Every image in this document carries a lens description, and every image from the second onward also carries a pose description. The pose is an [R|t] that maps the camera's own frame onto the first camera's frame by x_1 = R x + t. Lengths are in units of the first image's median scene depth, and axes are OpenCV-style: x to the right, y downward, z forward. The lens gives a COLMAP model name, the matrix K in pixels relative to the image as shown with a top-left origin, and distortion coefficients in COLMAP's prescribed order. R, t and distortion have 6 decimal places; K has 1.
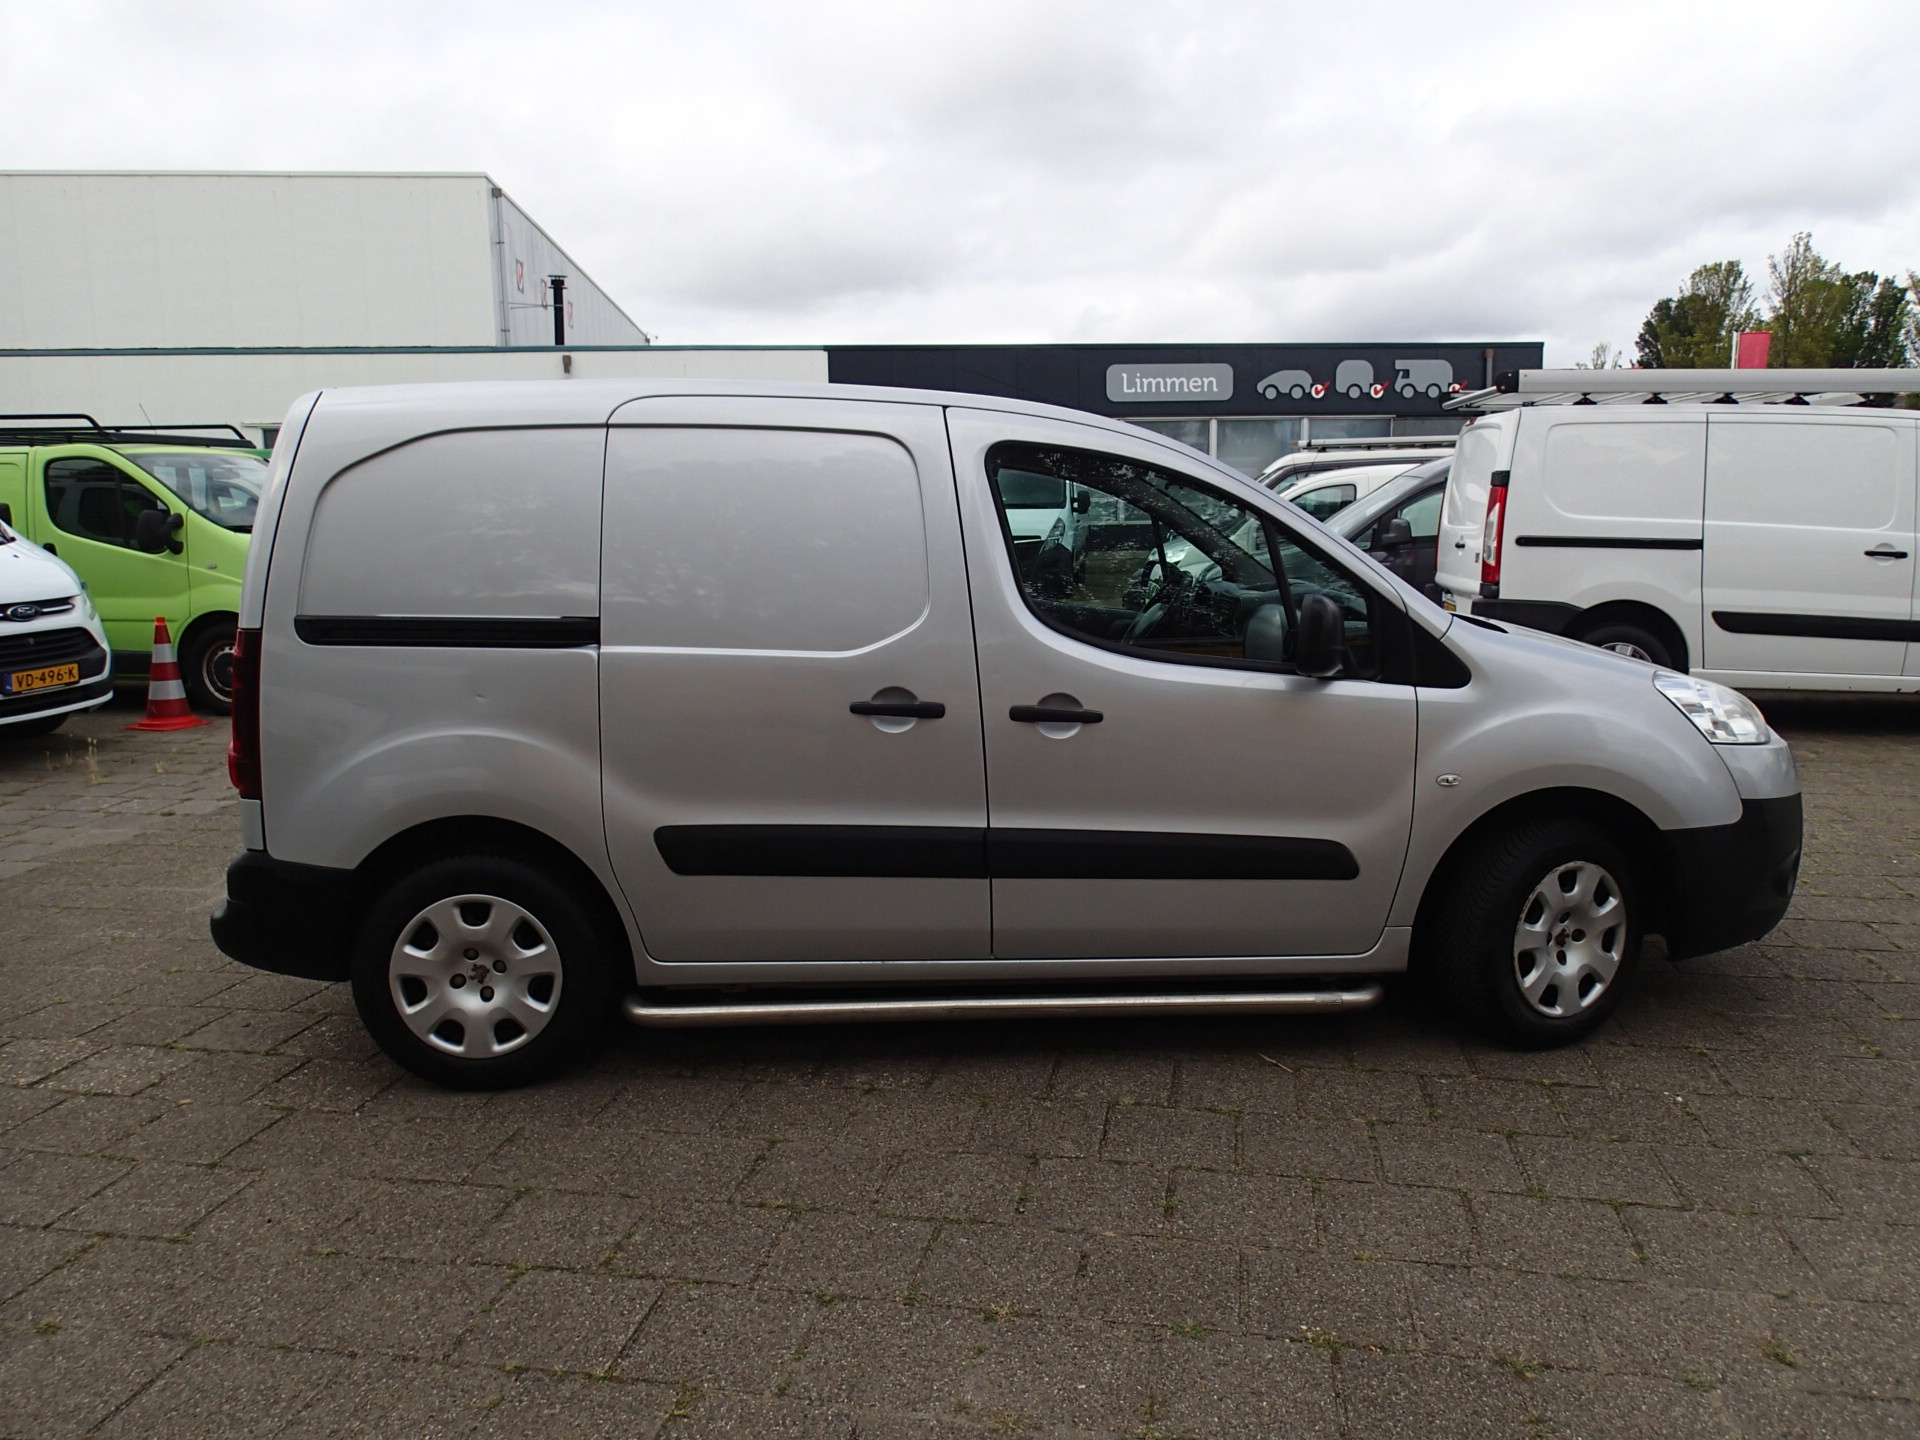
lens RADIAL K [[1413.1, 0, 957.7], [0, 1413.1, 720.4], [0, 0, 1]] dist [-0.001500, -0.003093]
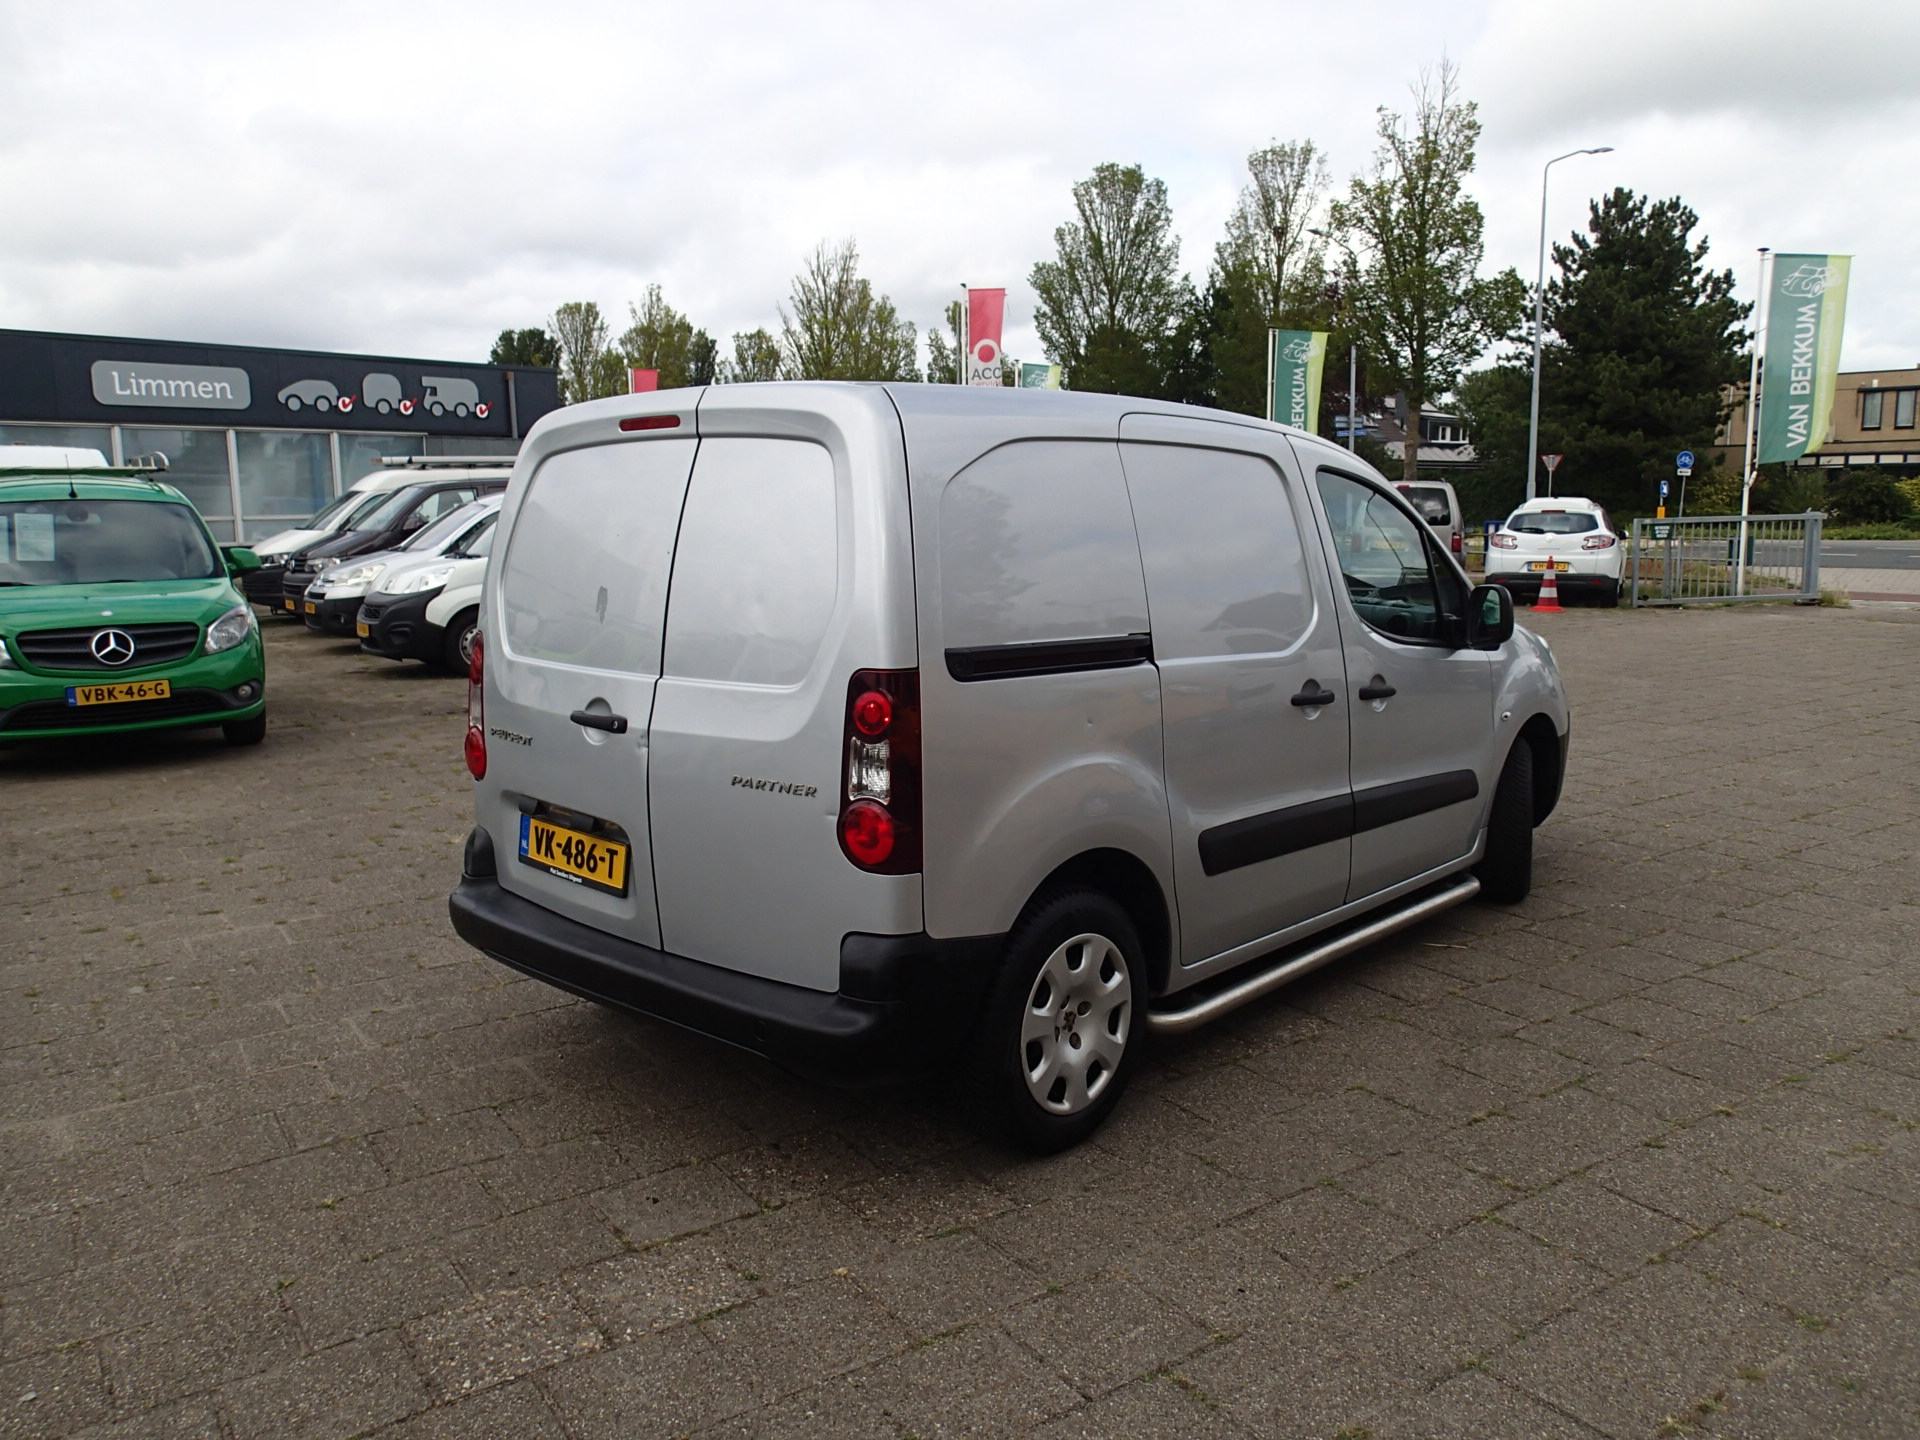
lens RADIAL K [[1413.1, 0, 983.2], [0, 1413.1, 723.3], [0, 0, 1]] dist [-0.001500, -0.003093]
pose [[0.718583, -0.101652, 0.687972, -0.985094], [0.109785, 0.993436, 0.032116, -0.052079], [-0.686721, 0.052451, 0.725026, 0.345540]]
